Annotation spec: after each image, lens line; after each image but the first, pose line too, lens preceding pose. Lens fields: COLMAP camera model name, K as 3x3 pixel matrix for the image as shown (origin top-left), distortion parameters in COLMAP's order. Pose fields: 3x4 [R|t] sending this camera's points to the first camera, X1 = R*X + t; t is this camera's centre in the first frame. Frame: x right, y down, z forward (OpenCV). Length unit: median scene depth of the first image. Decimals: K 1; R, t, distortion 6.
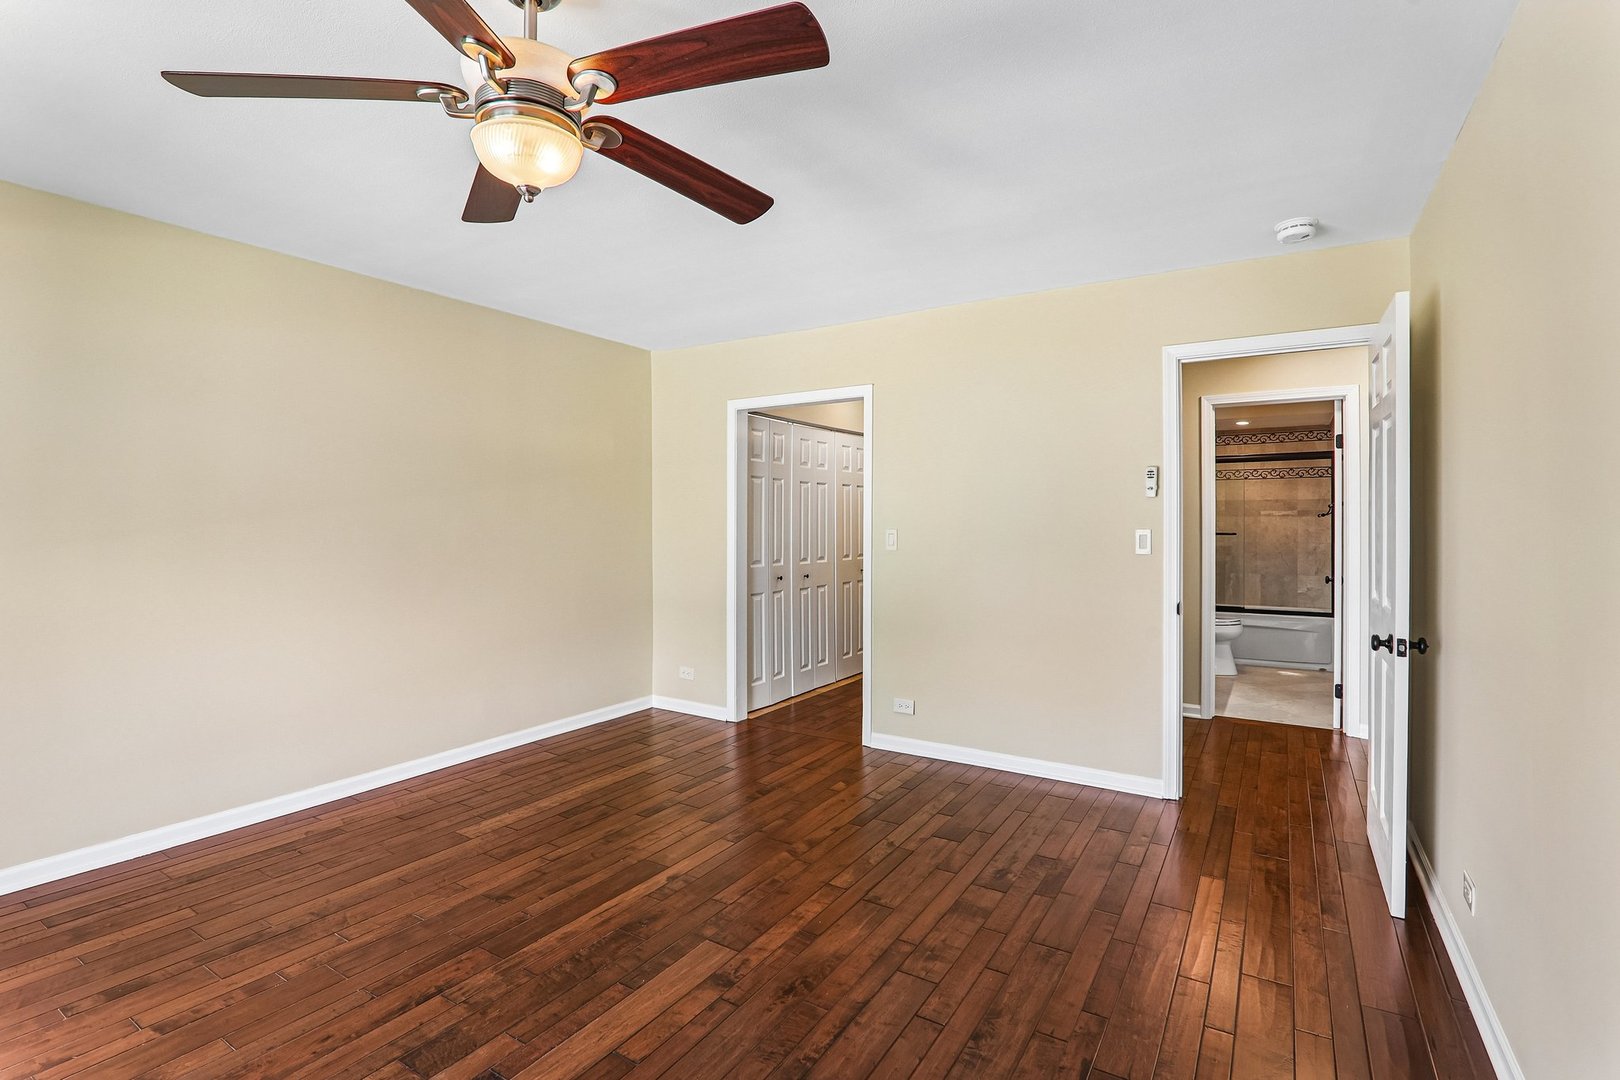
lens RADIAL K [[740.3, 0, 806.2], [0, 740.3, 532.6], [0, 0, 1]] dist [-0.019709, 0.002313]
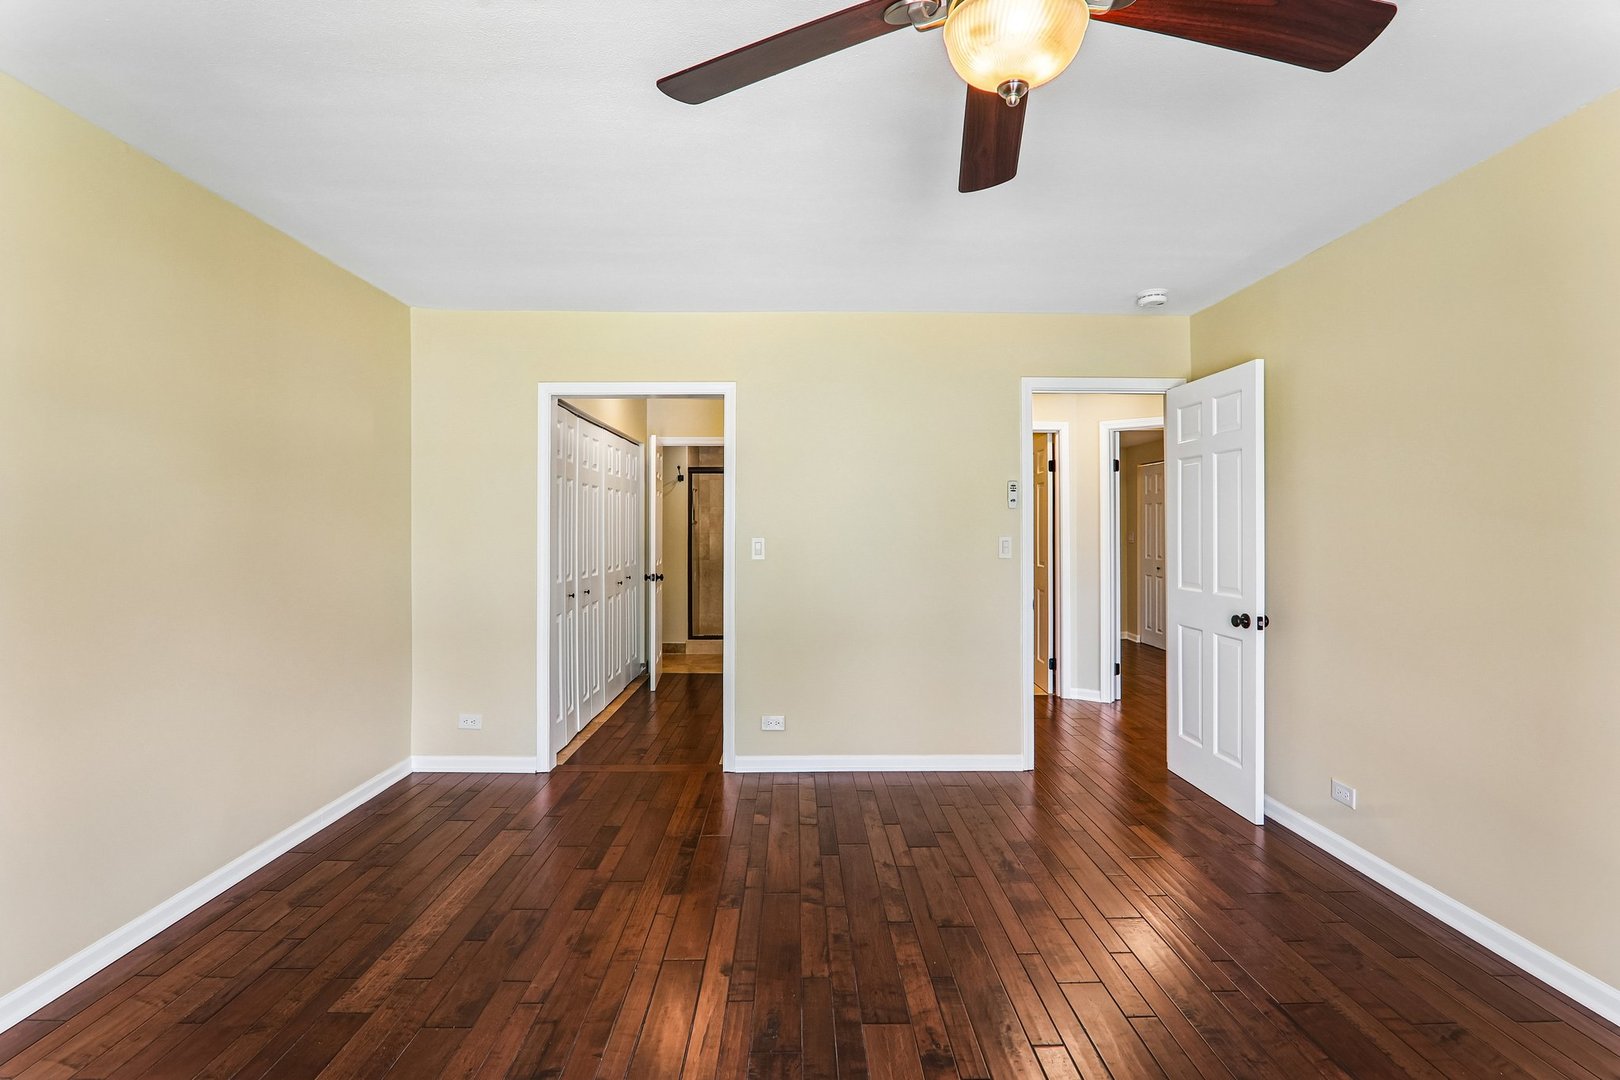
lens RADIAL K [[740.3, 0, 806.2], [0, 740.3, 535.1], [0, 0, 1]] dist [-0.019709, 0.002313]
pose [[0.841580, -0.003422, 0.540121, -0.418754], [0.007601, 0.999956, -0.005507, -0.002234], [-0.540078, 0.008740, 0.841569, 0.209440]]
